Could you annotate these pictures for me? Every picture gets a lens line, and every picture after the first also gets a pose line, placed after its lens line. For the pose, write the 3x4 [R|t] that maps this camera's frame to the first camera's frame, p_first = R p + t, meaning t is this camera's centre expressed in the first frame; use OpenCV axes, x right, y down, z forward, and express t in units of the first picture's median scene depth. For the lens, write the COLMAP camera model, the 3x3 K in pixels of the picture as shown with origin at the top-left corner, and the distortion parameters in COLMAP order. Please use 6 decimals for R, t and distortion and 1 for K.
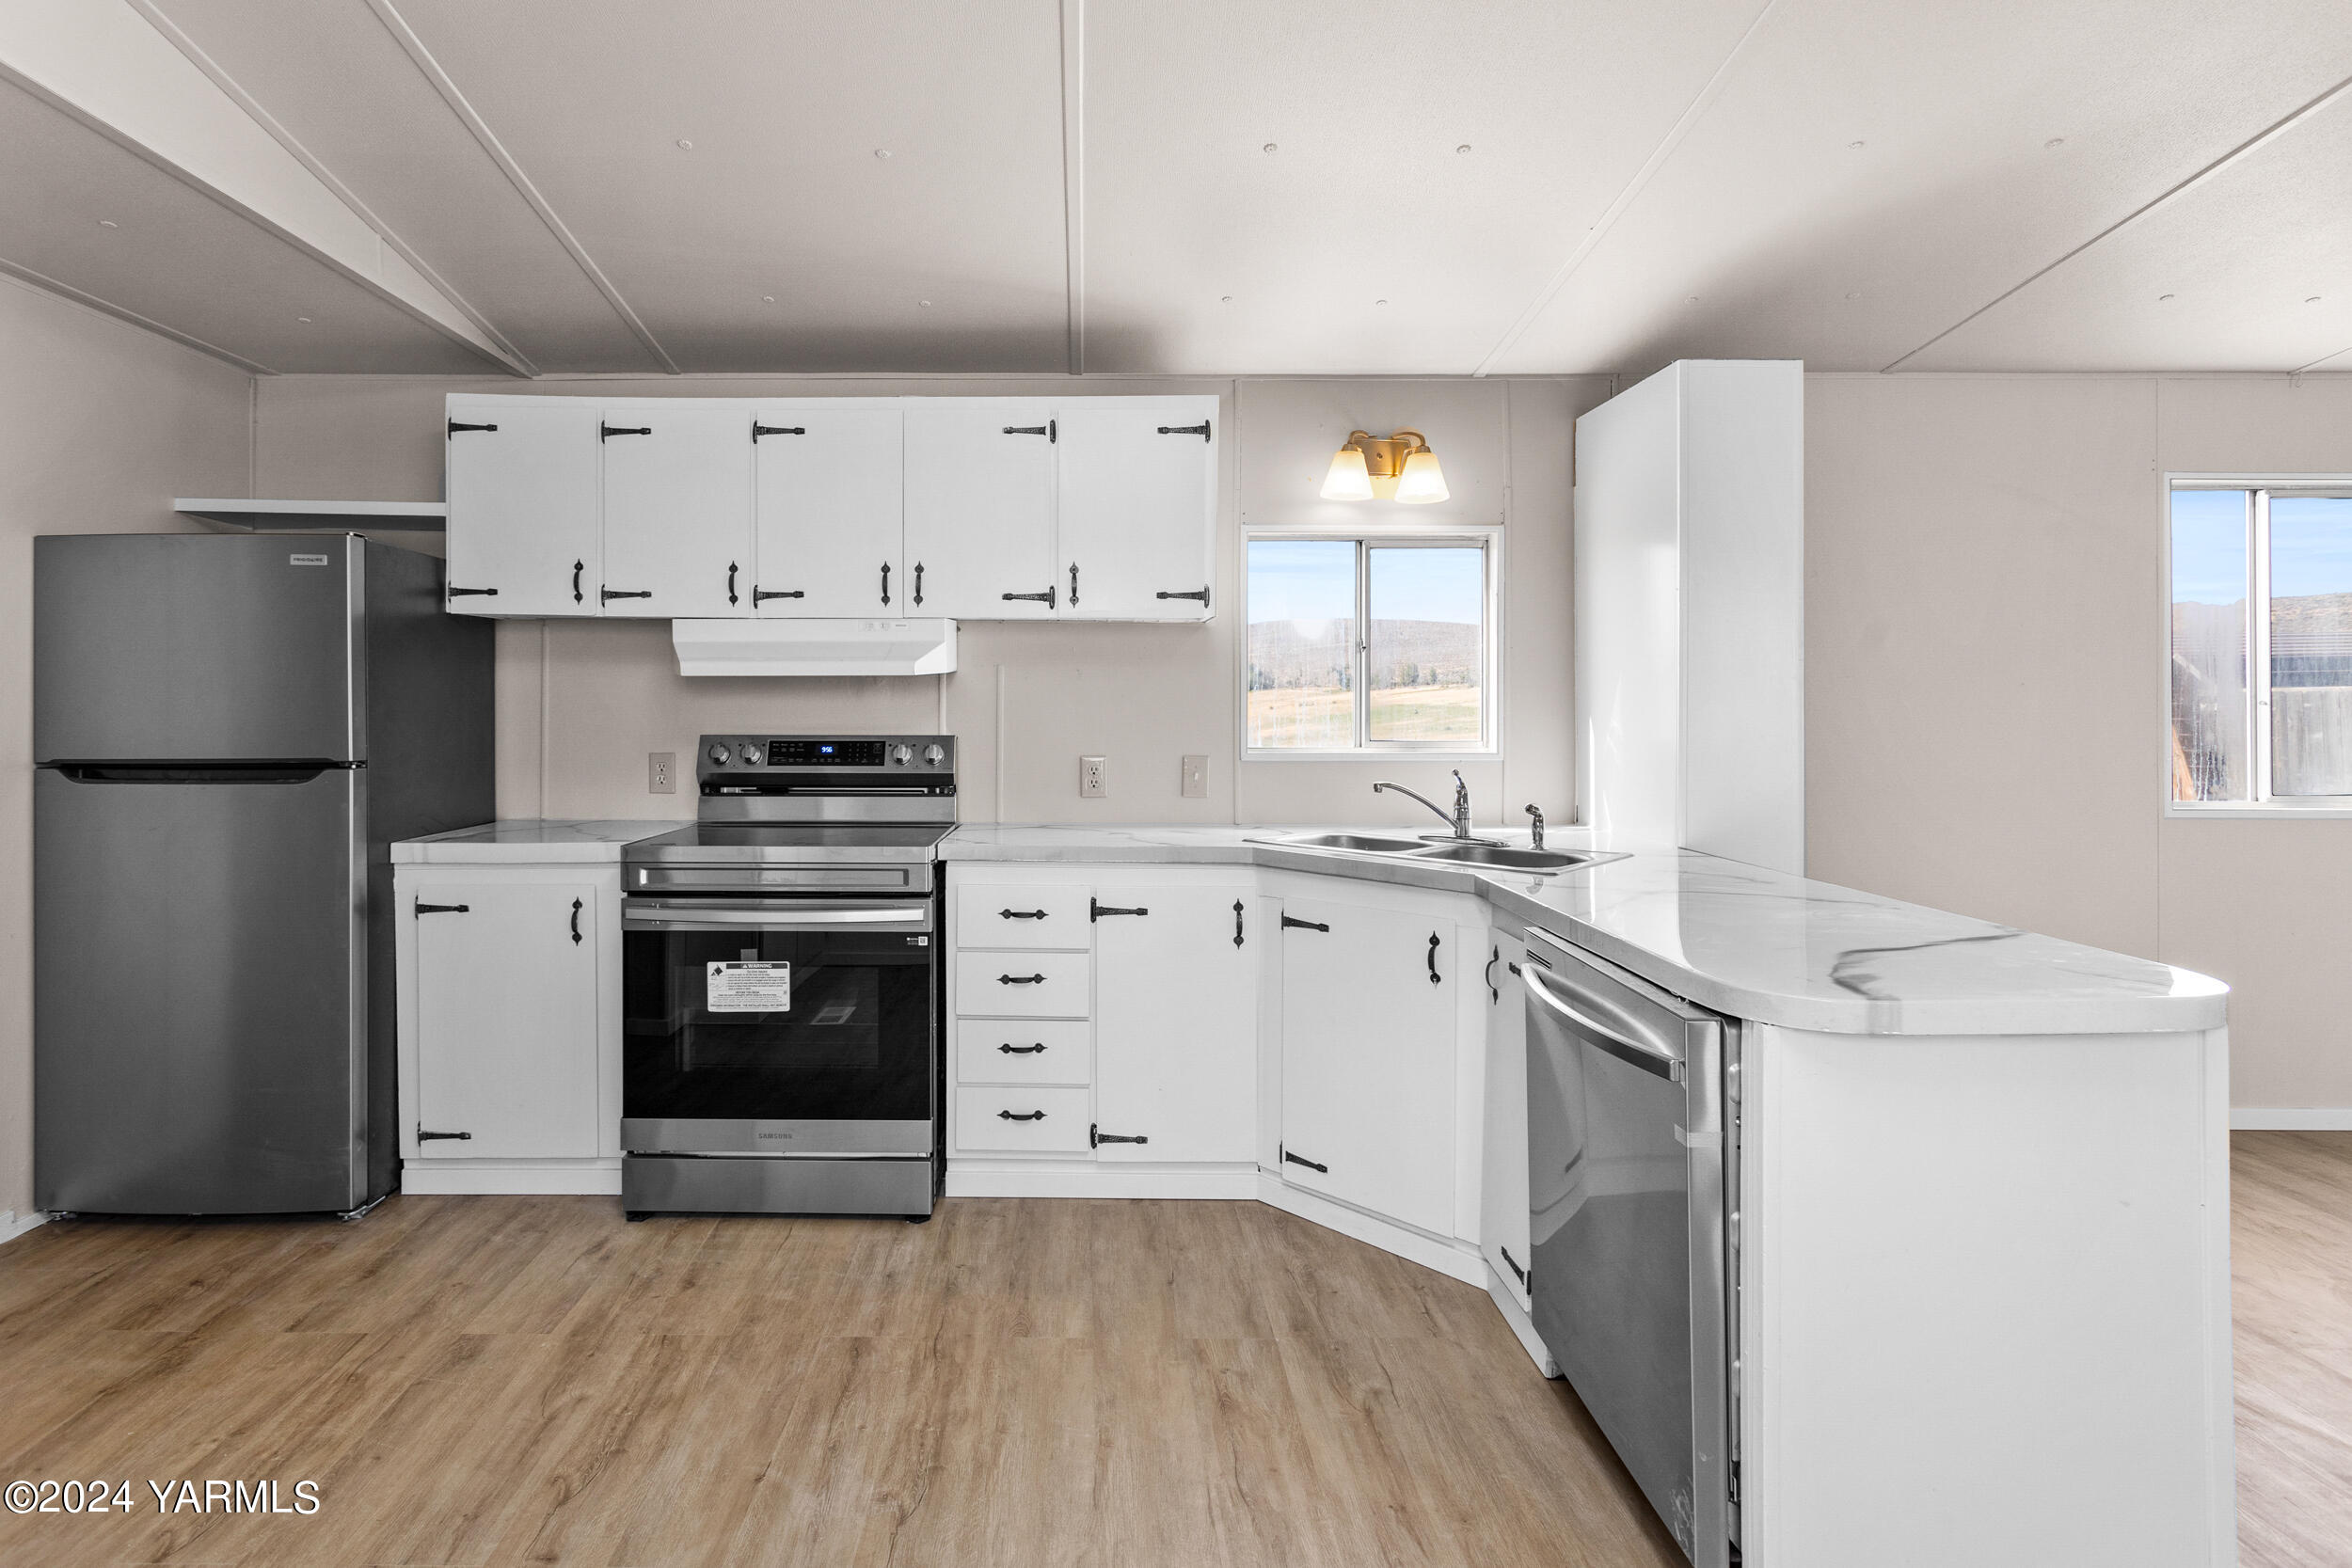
lens RADIAL K [[1197.3, 0, 1049.7], [0, 1197.3, 709.7], [0, 0, 1]] dist [-0.005670, 0.010041]
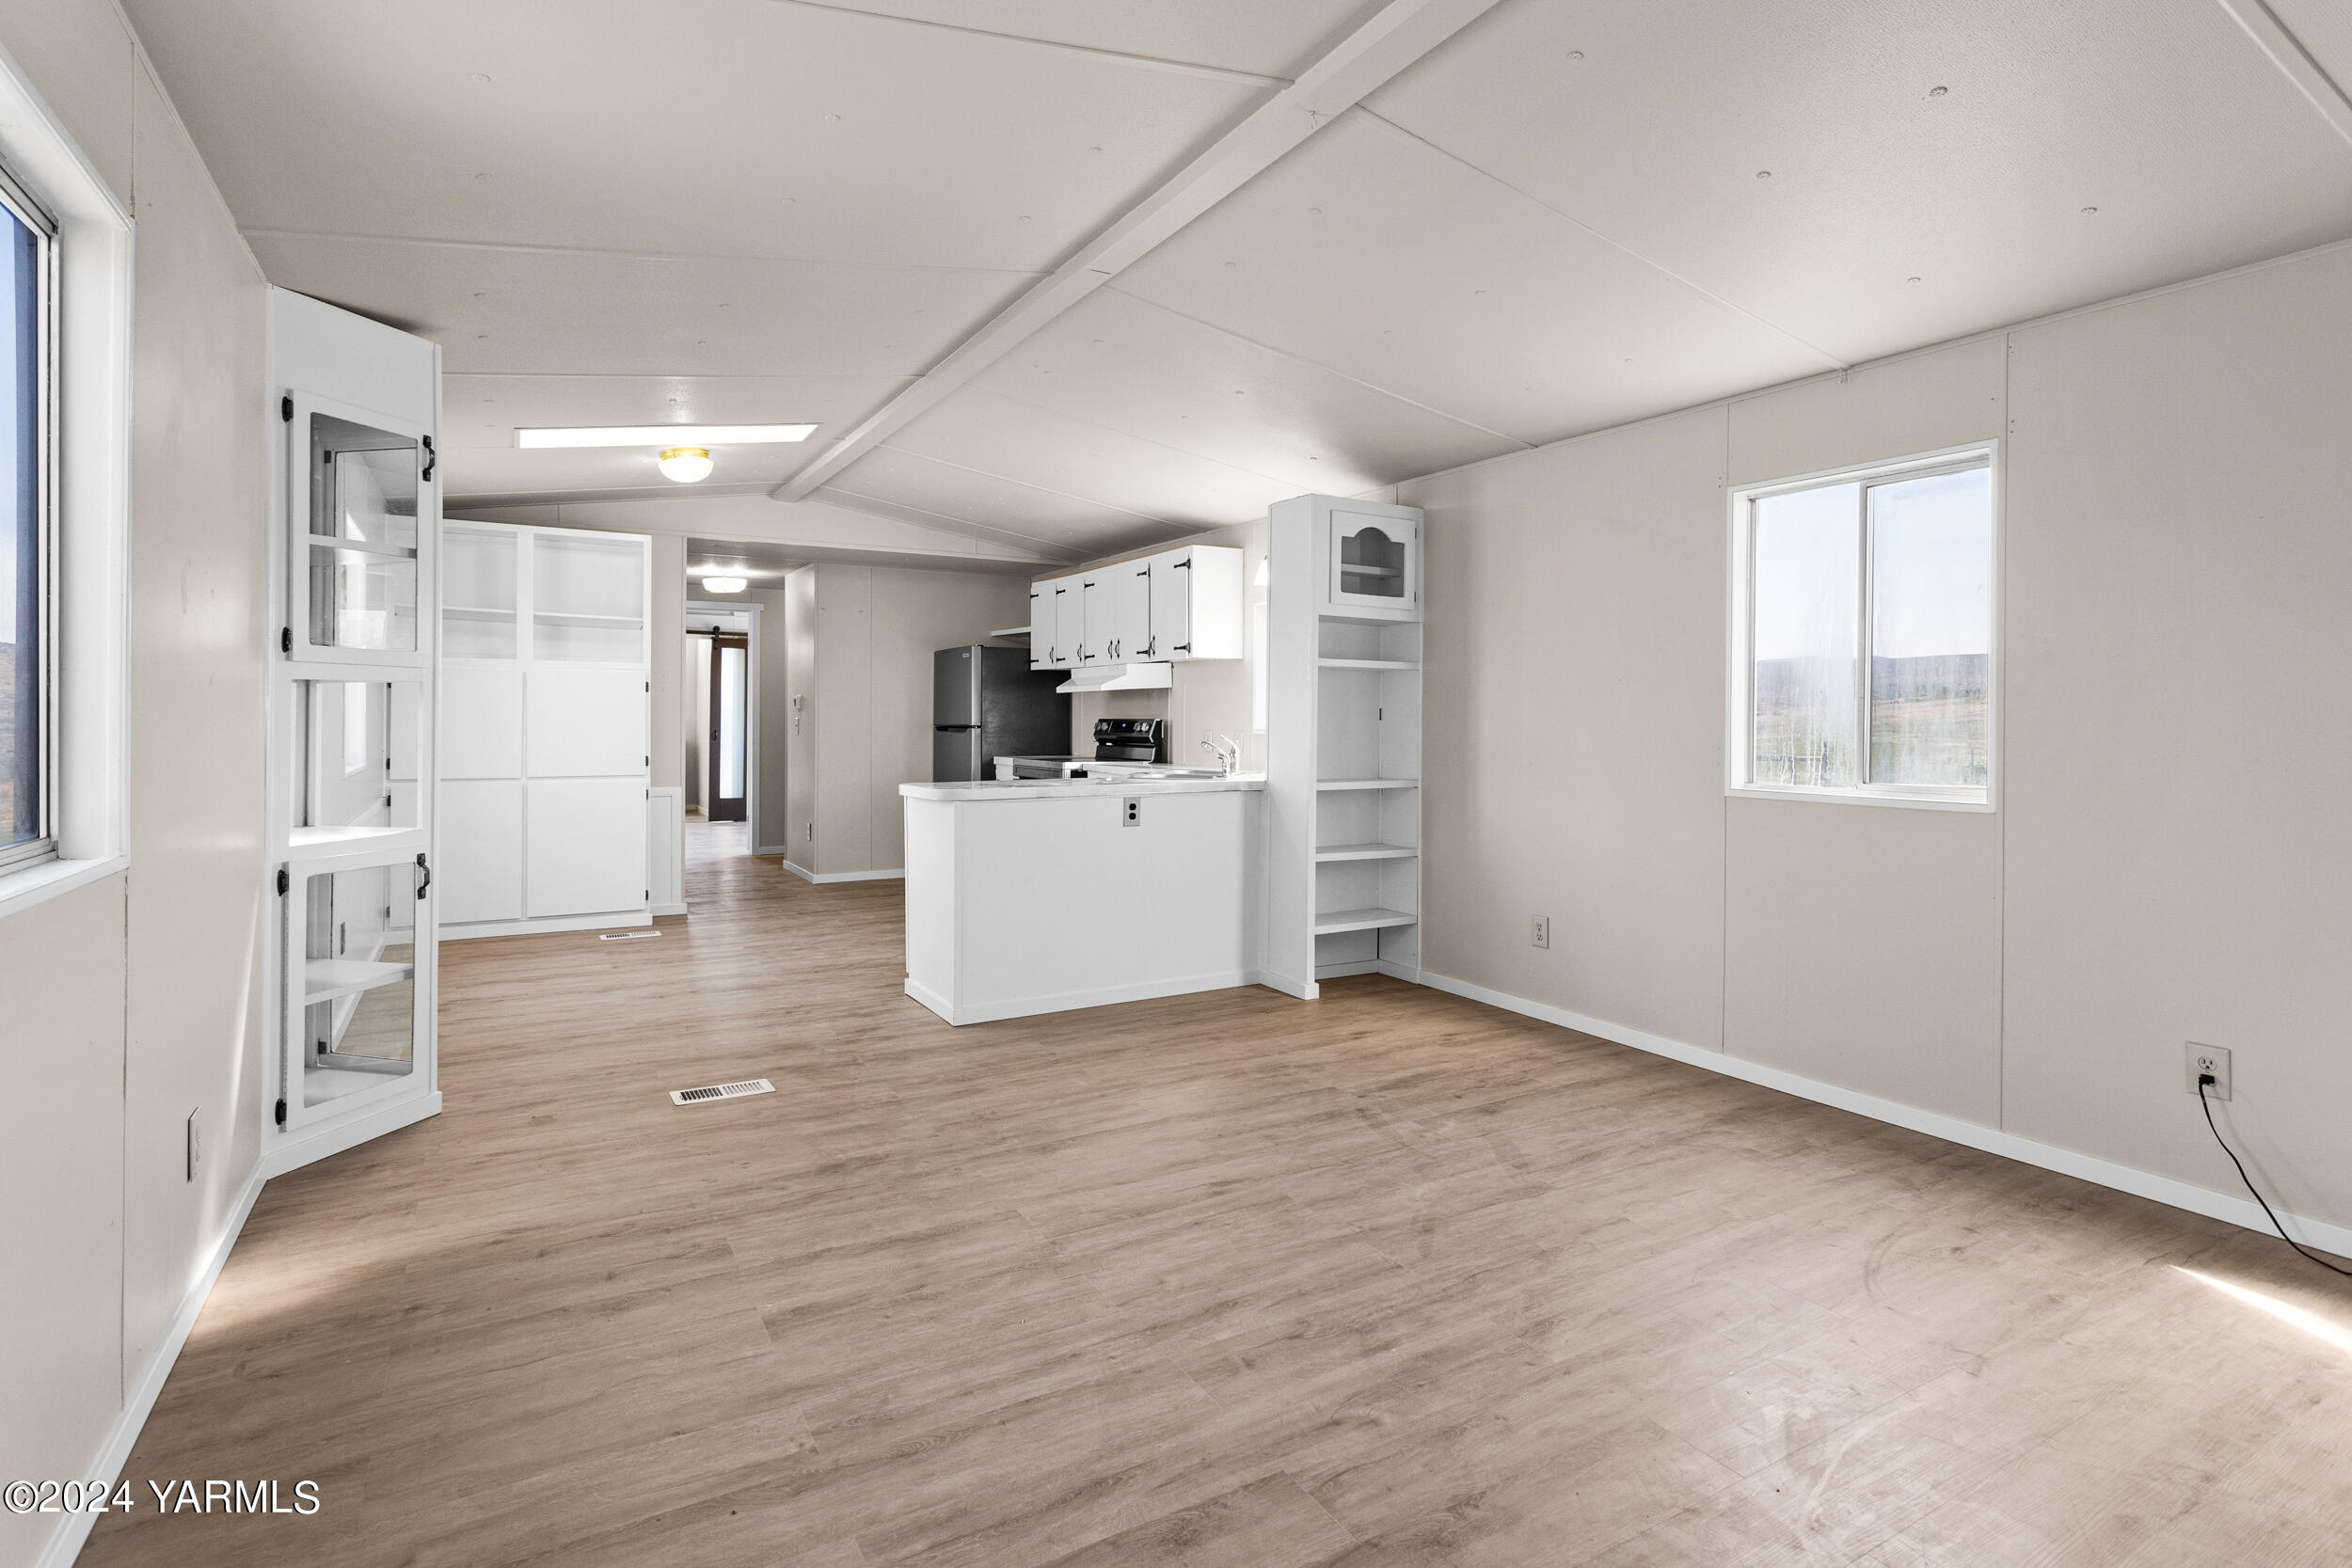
lens RADIAL K [[1169.5, 0, 1174.2], [0, 1169.5, 720.0], [0, 0, 1]] dist [-0.051730, 0.038998]
pose [[0.512770, 0.001035, -0.858526, 1.939013], [-0.007531, 0.999966, -0.003293, 0.034295], [0.858493, 0.008154, 0.512760, -0.008371]]
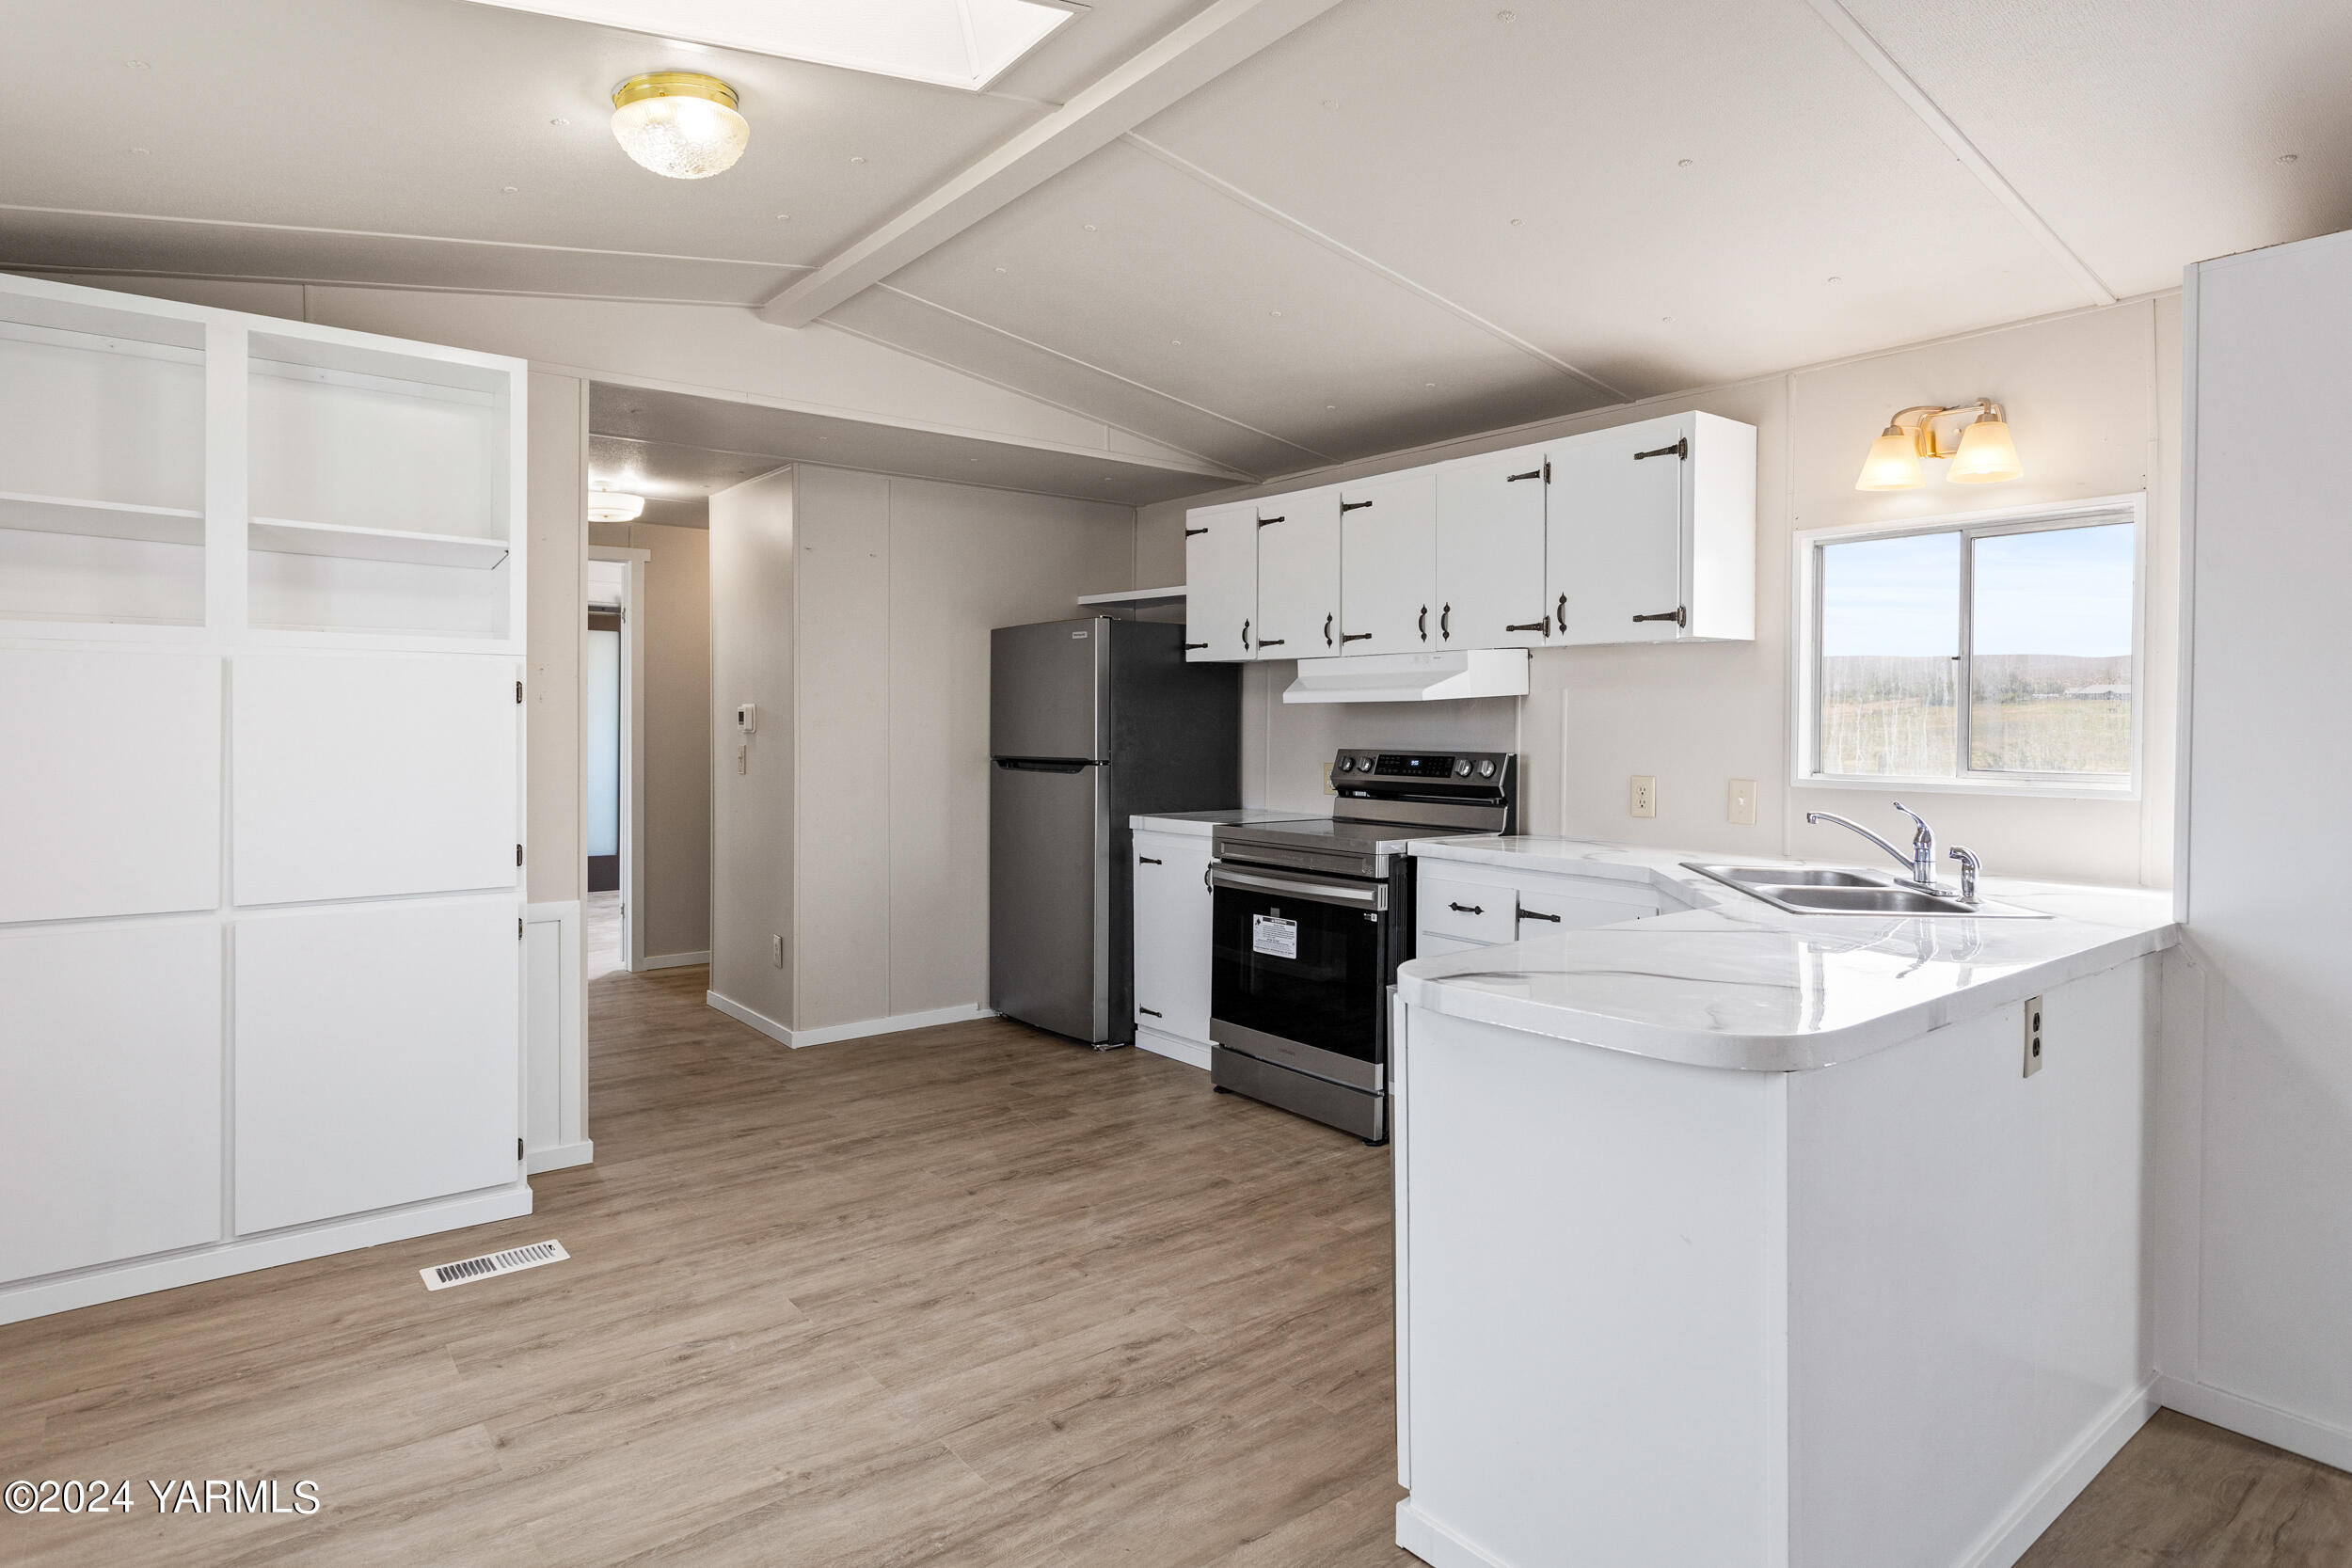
lens RADIAL K [[1278.5, 0, 1150.7], [0, 1278.5, 729.5], [0, 0, 1]] dist [-0.011167, 0.000079]
pose [[0.620256, 0.004848, -0.784385, 0.749057], [-0.005832, 0.999982, 0.001569, -0.000725], [0.784378, 0.003602, 0.620273, 0.005166]]
